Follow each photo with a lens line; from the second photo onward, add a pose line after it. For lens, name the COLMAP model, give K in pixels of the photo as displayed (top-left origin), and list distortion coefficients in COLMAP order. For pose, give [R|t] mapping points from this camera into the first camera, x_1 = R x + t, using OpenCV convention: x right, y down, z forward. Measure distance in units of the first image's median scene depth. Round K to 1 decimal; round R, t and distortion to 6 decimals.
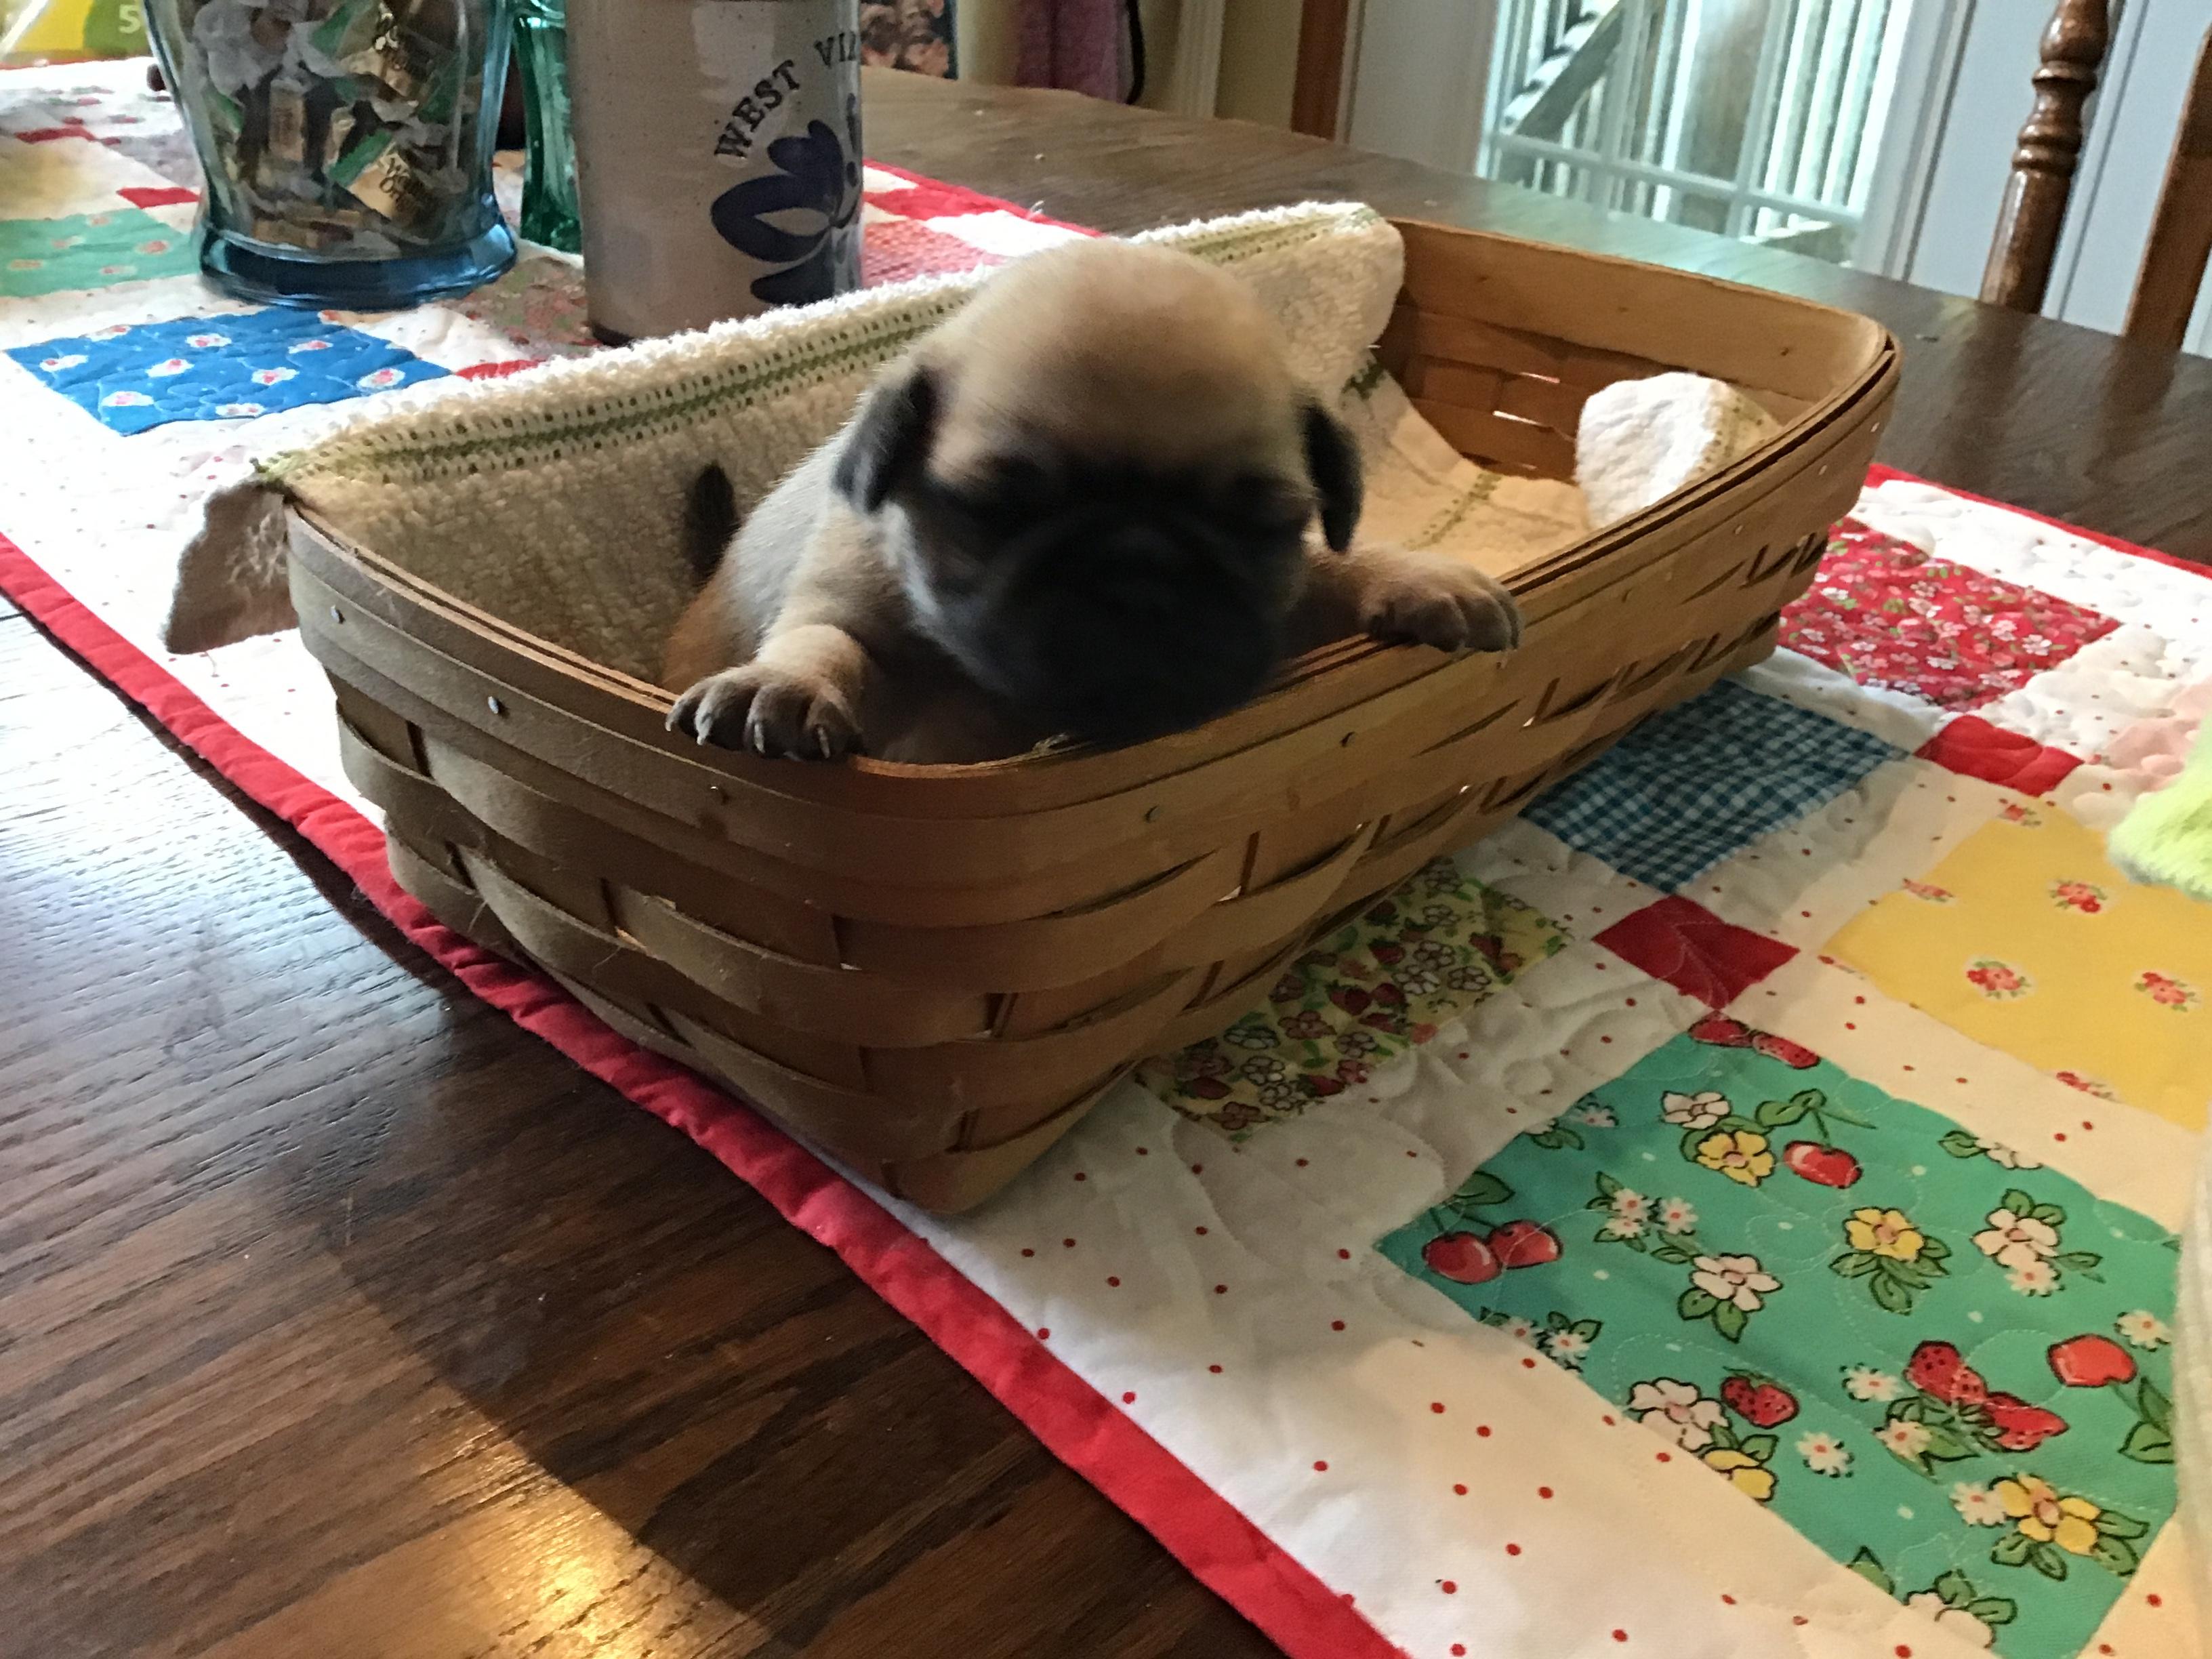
lens RADIAL K [[2056.5, 0, 1106.0], [0, 2056.5, 829.5], [0, 0, 1]] dist [-0.008765, -0.041746]
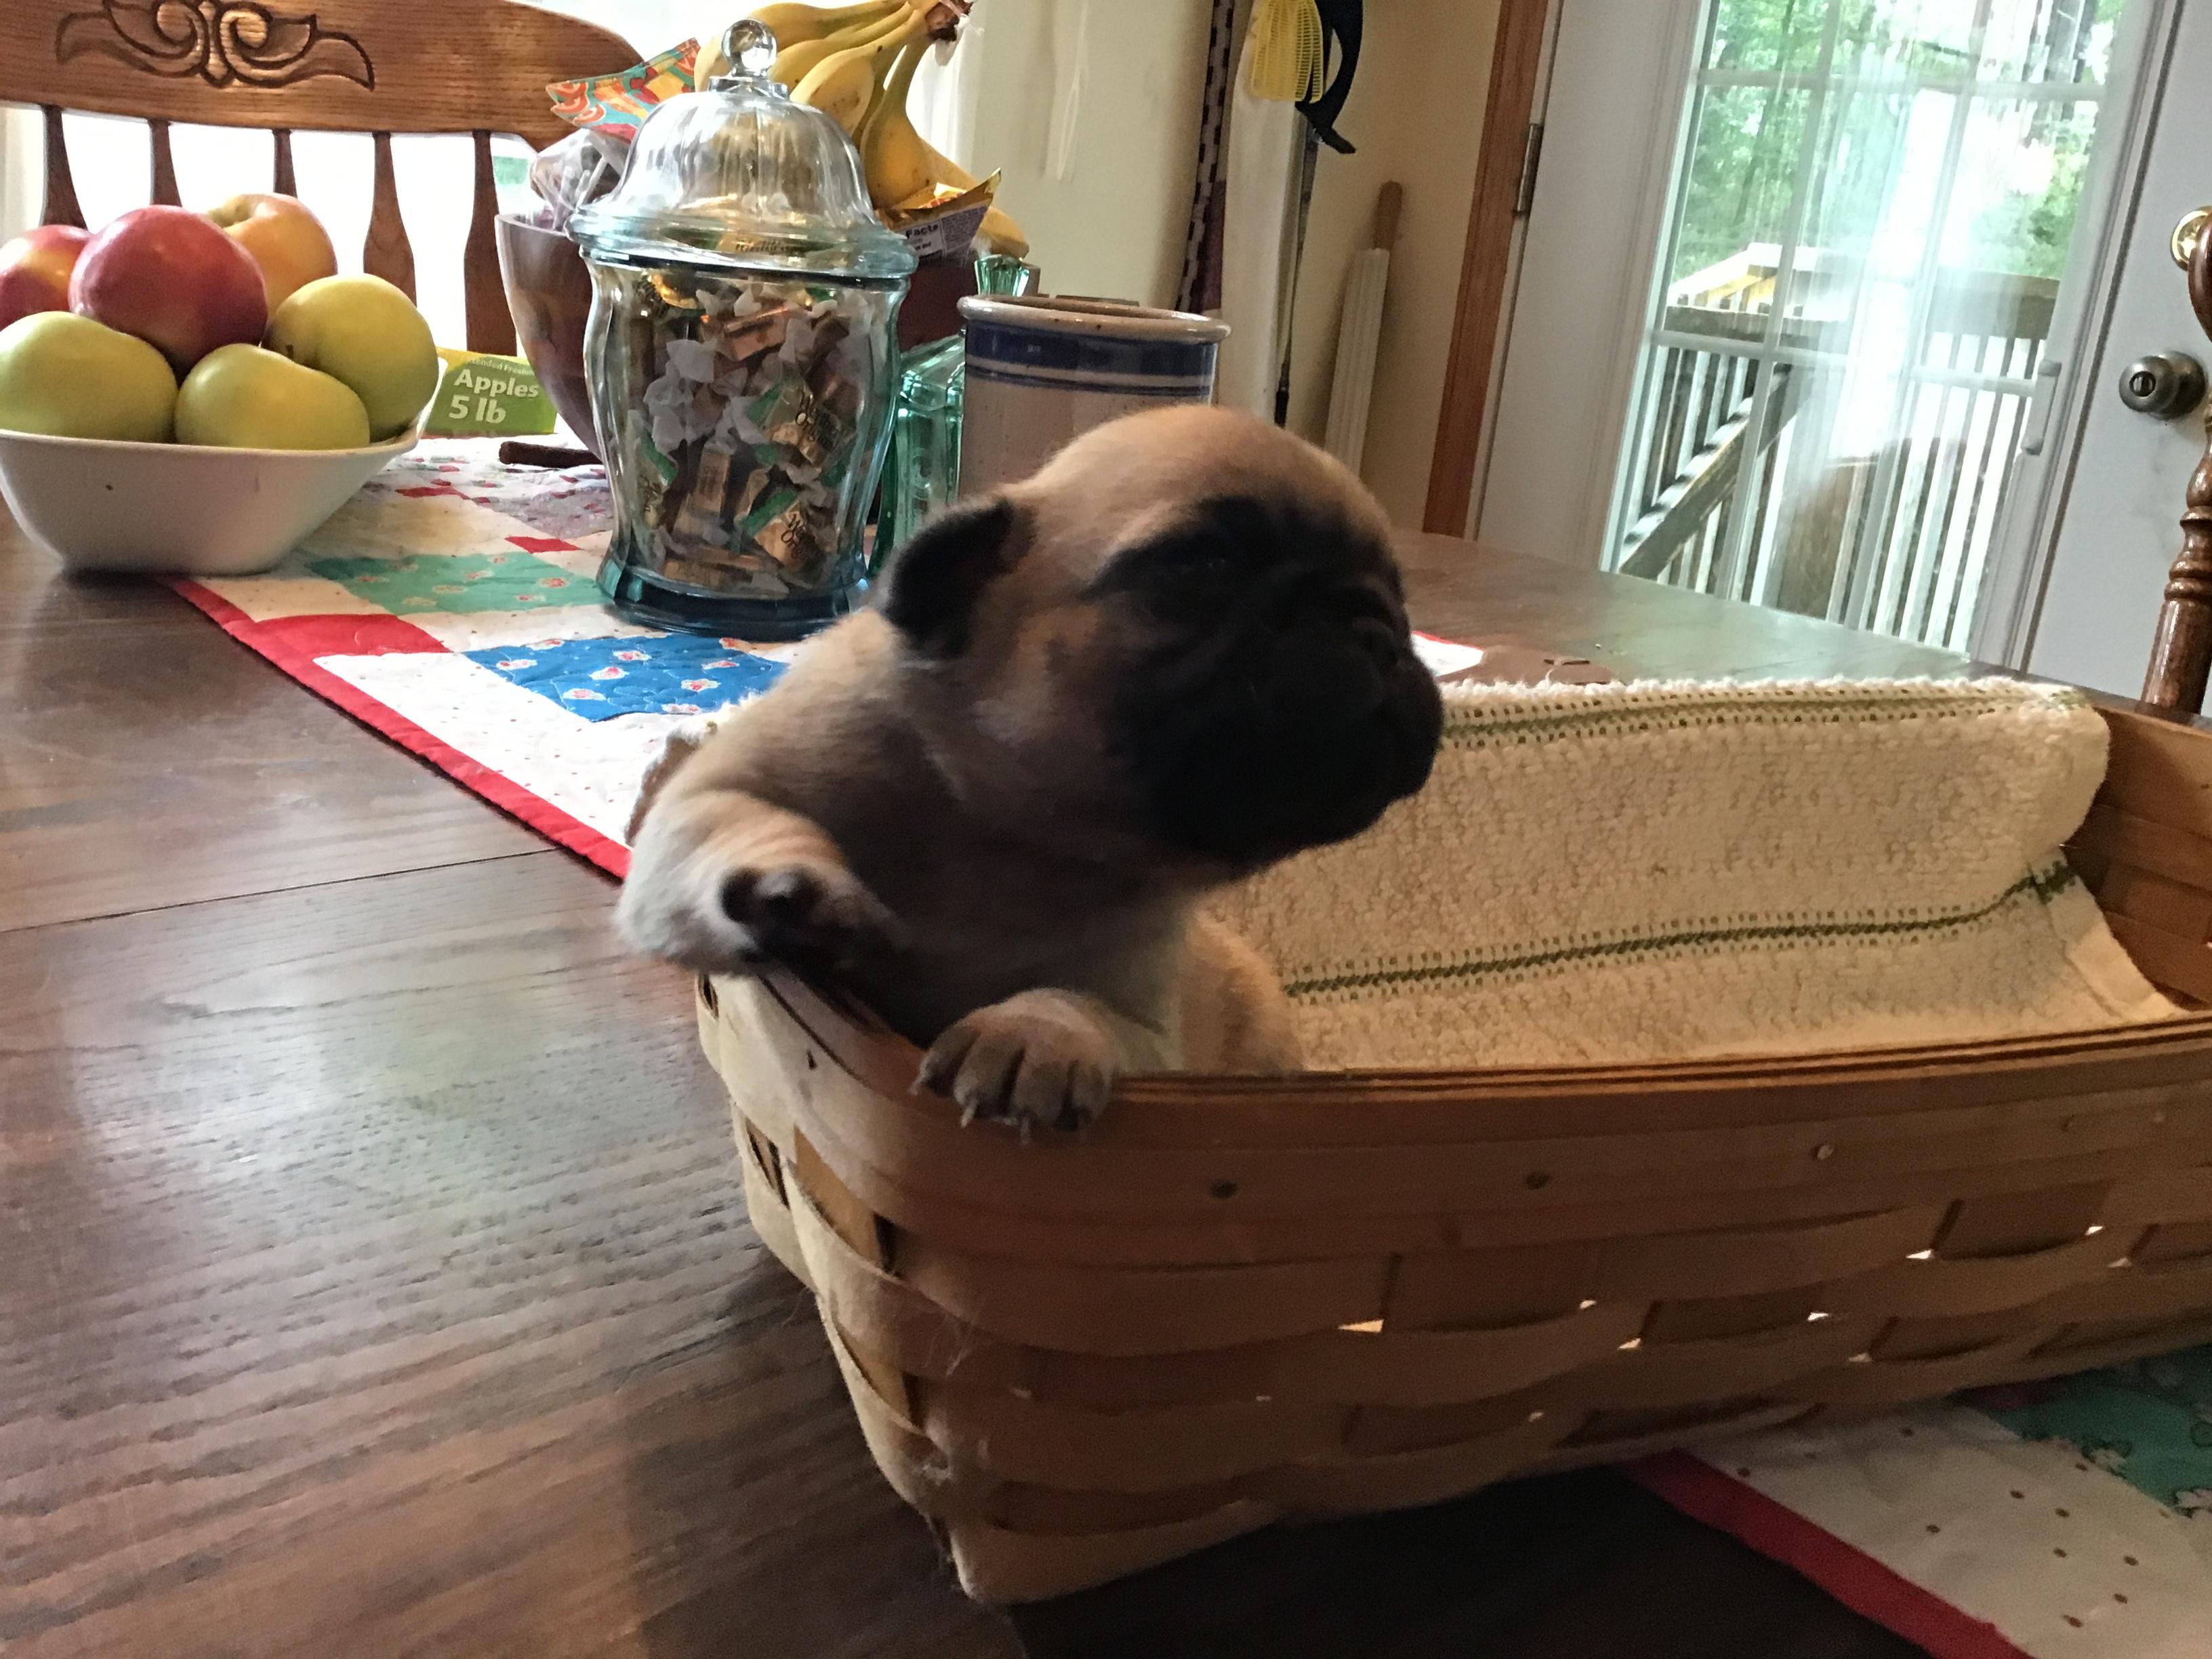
lens RADIAL K [[2004.3, 0, 1106.0], [0, 2004.3, 829.5], [0, 0, 1]] dist [0.057147, -0.111718]
pose [[0.998494, 0.045396, -0.030792, -0.128028], [-0.050652, 0.978503, -0.199913, 0.065559], [0.021055, 0.201172, 0.979330, -0.075484]]
